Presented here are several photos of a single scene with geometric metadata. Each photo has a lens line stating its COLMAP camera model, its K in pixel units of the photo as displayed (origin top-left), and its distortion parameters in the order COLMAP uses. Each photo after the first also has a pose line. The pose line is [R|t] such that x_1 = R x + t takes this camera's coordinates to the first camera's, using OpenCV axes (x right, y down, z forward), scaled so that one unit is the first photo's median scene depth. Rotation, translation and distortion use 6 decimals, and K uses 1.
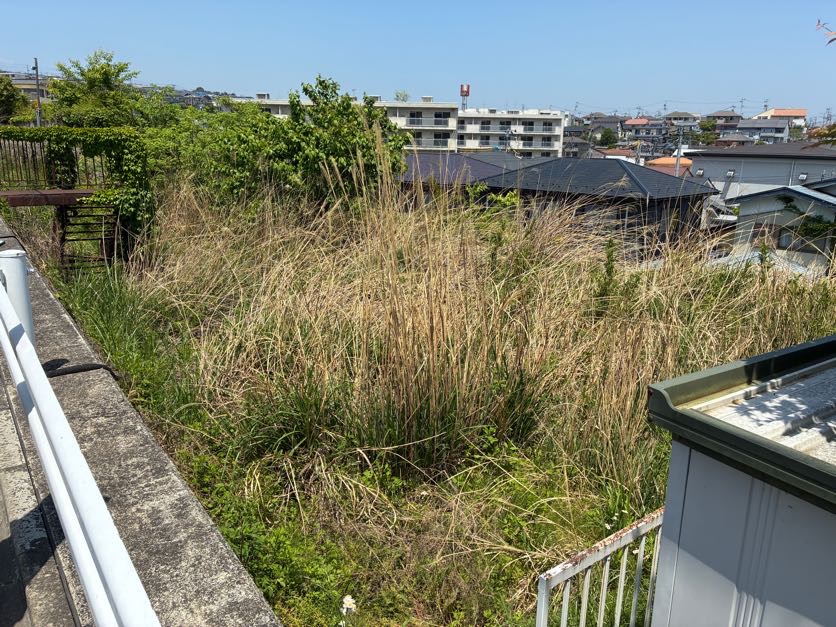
lens RADIAL K [[631.4, 0, 418.0], [0, 631.4, 313.5], [0, 0, 1]] dist [0.061532, -0.084762]
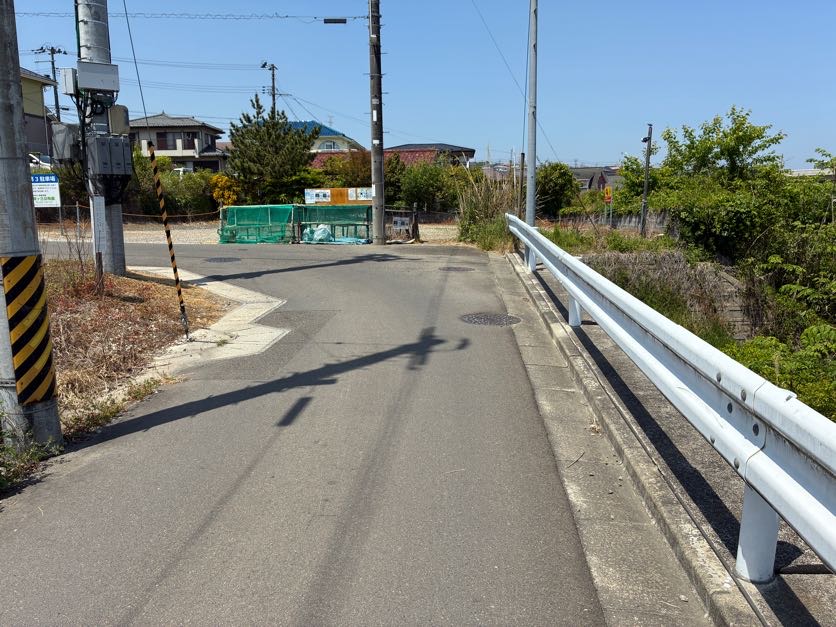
lens RADIAL K [[634.2, 0, 418.0], [0, 634.2, 313.5], [0, 0, 1]] dist [0.087832, -0.104628]
pose [[0.745944, 0.080108, -0.661173, -0.062650], [-0.157521, 0.985795, -0.058277, -0.025841], [0.647113, 0.147620, 0.747966, 0.073622]]
